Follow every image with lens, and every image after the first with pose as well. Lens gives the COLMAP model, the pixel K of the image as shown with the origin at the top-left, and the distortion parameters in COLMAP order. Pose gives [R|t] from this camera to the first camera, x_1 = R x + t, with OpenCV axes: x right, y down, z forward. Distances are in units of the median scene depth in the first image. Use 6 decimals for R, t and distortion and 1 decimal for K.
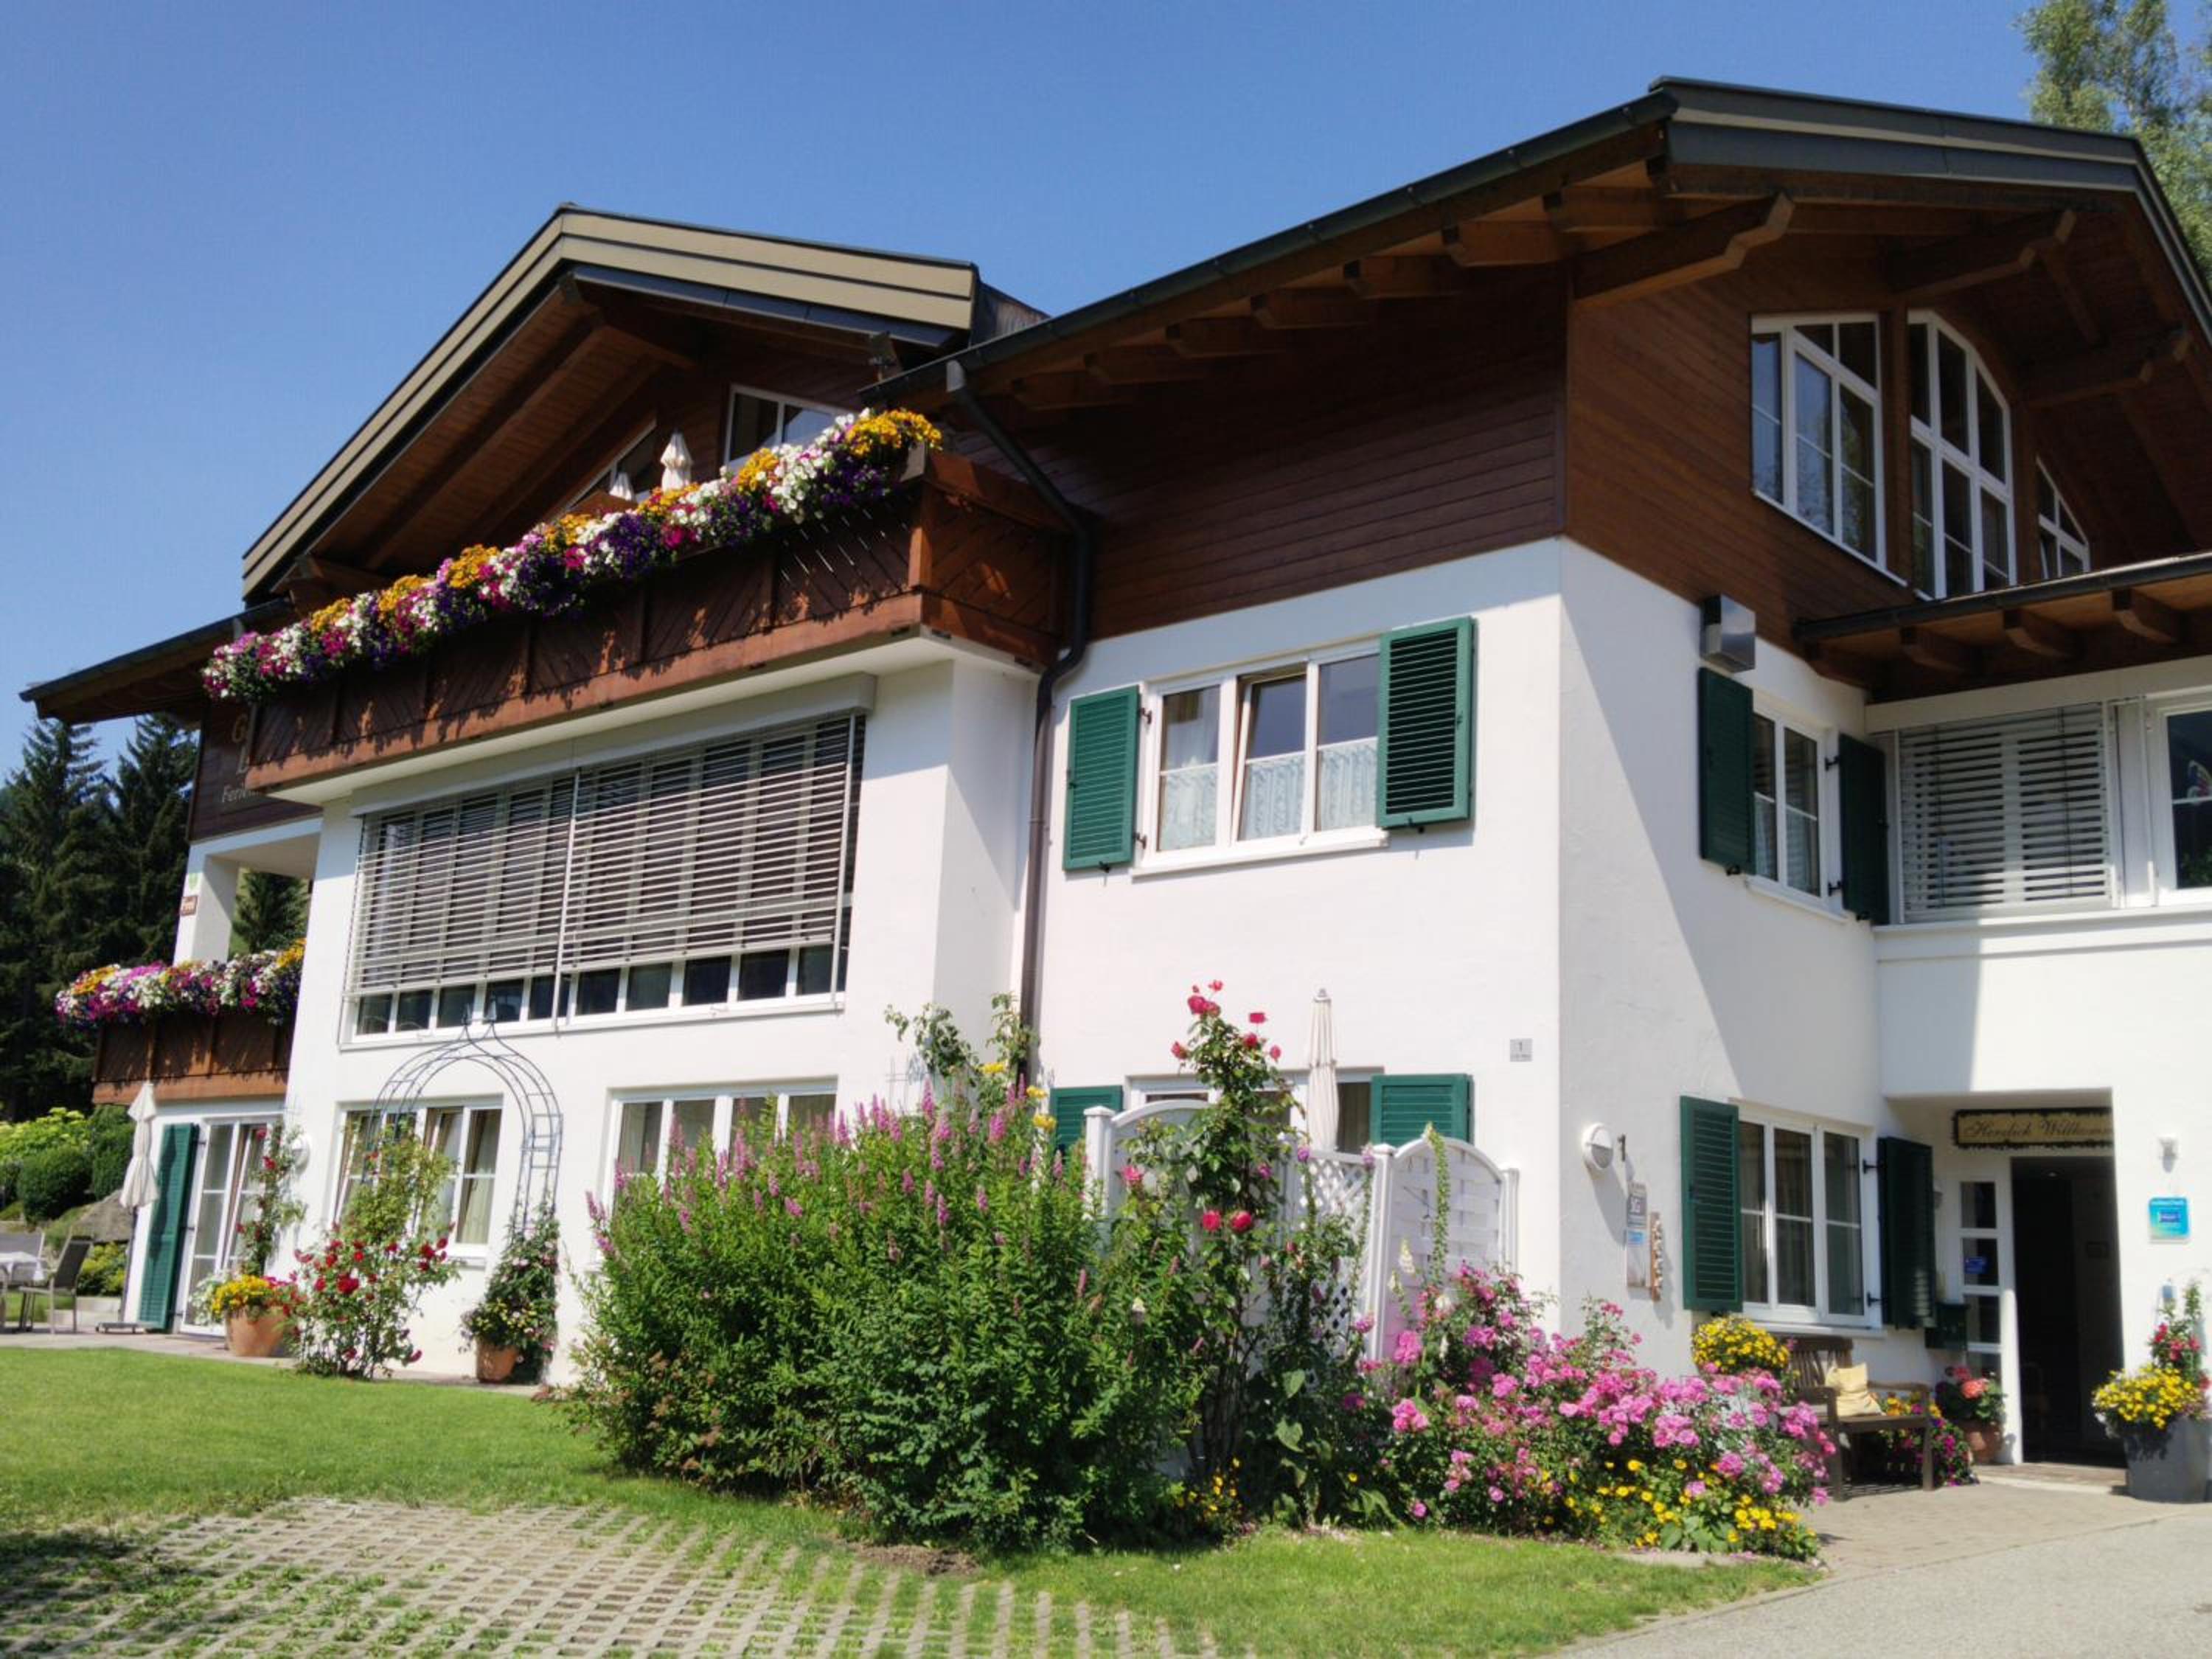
lens RADIAL K [[2191.8, 0, 1094.4], [0, 2191.8, 832.3], [0, 0, 1]] dist [0.077574, 0.000000]
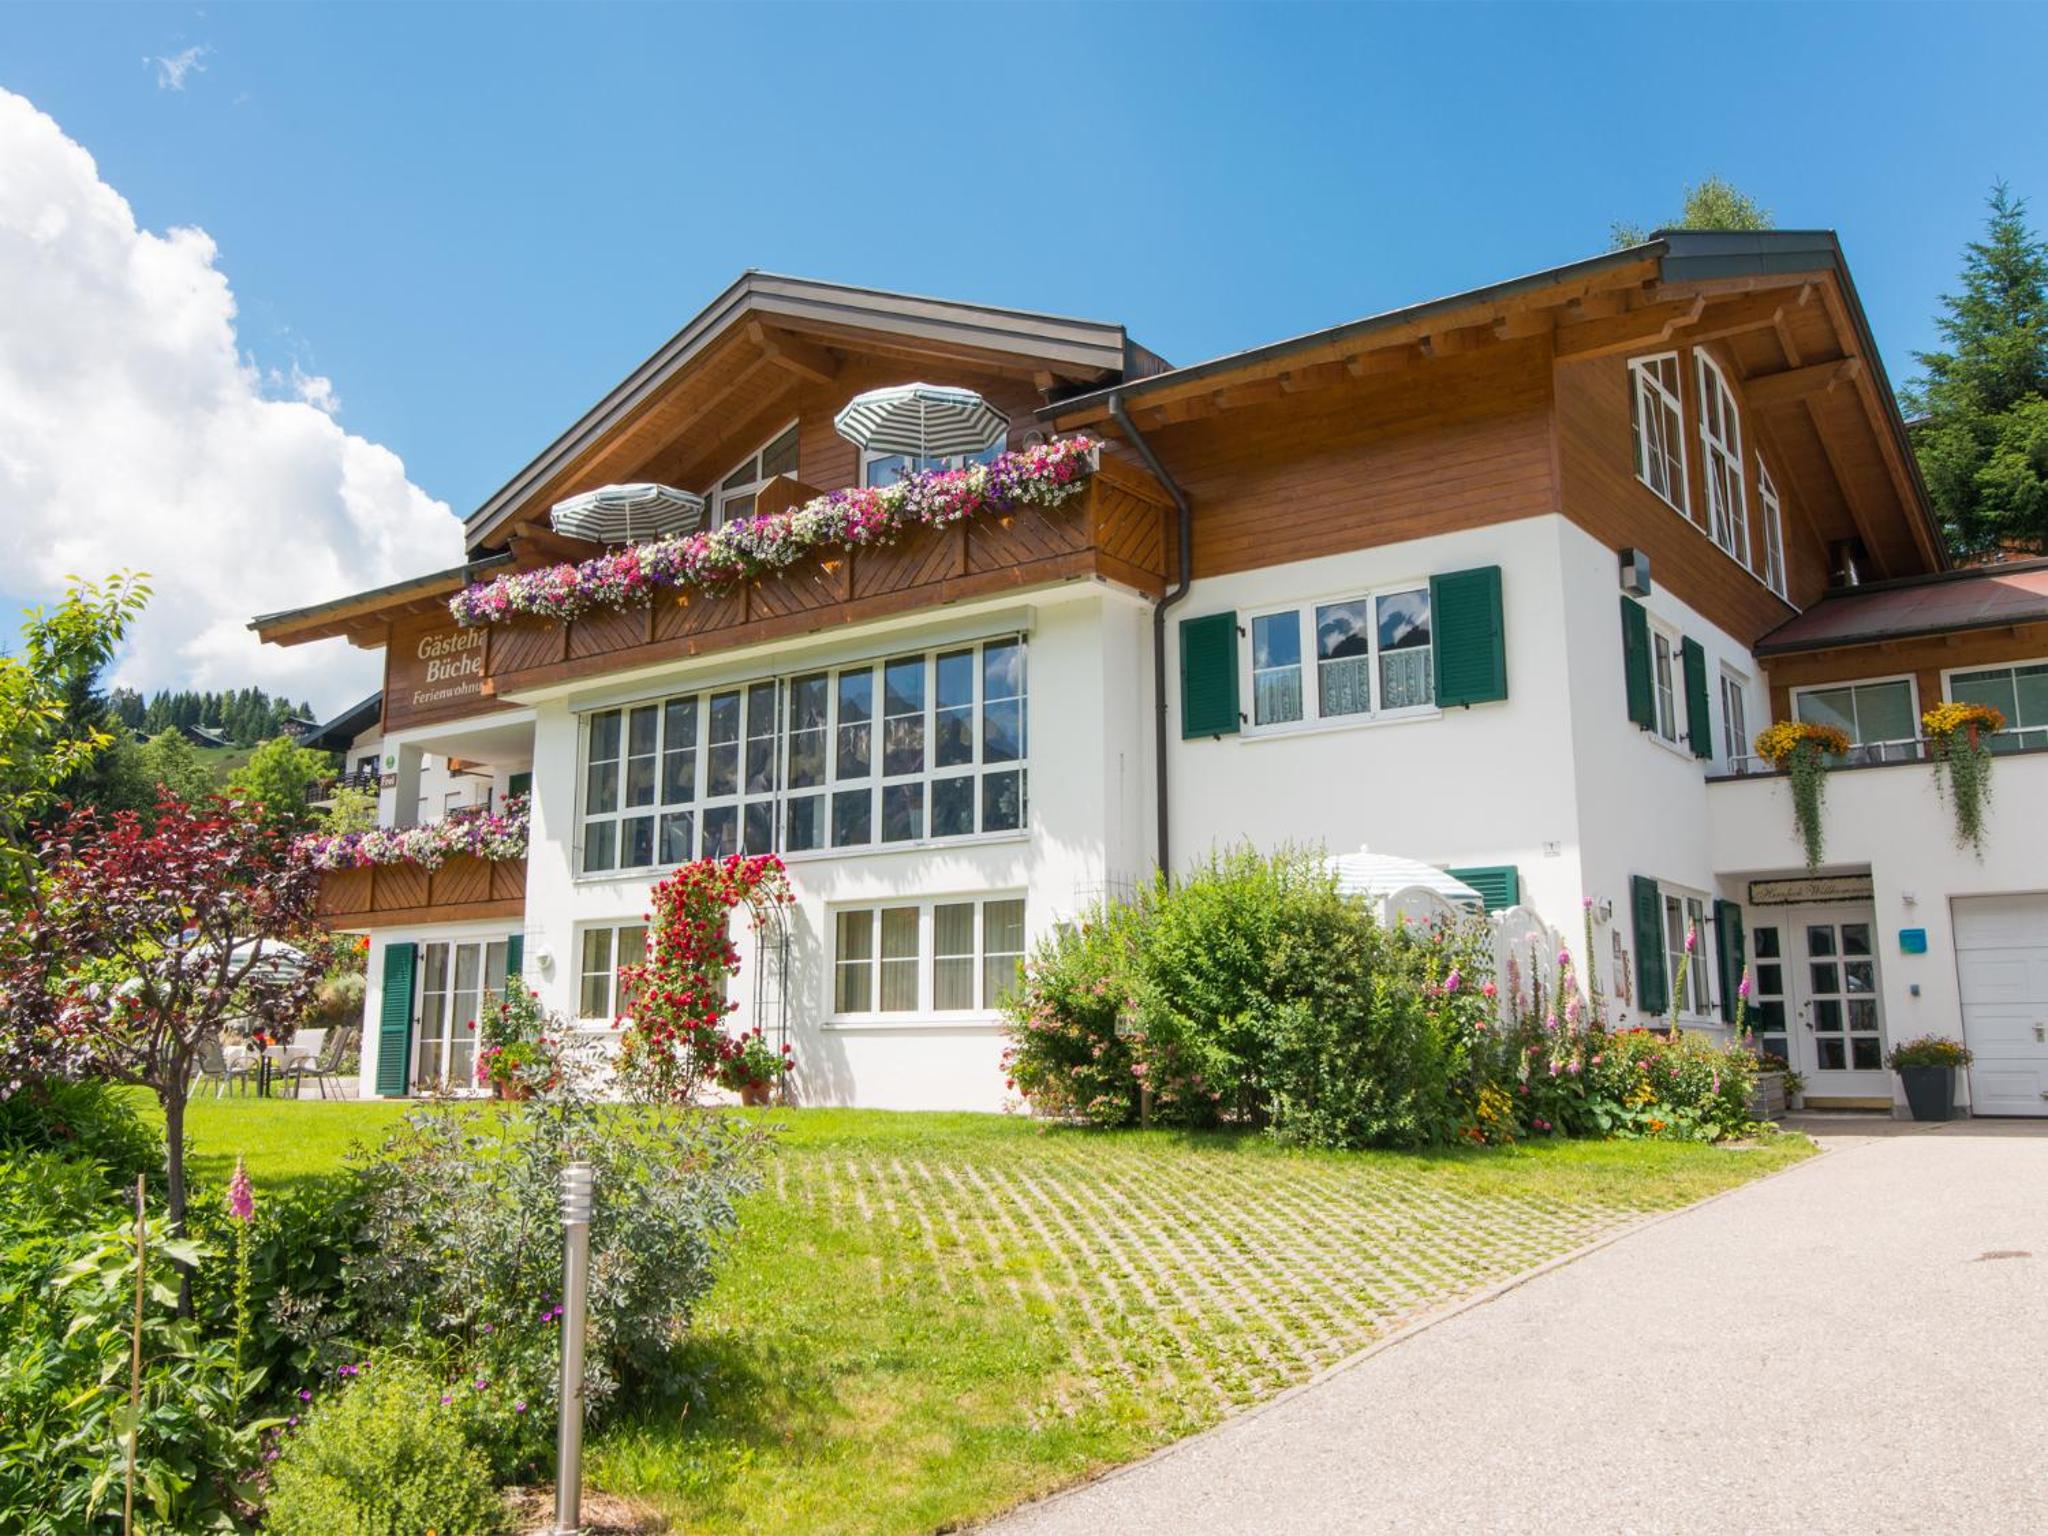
lens RADIAL K [[1791.3, 0, 958.8], [0, 1791.3, 731.8], [0, 0, 1]] dist [0.007460, 0.001290]
pose [[0.995238, -0.025744, 0.094018, -0.268396], [0.024221, 0.999557, 0.017305, -0.011705], [-0.094421, -0.014945, 0.995420, -0.170517]]
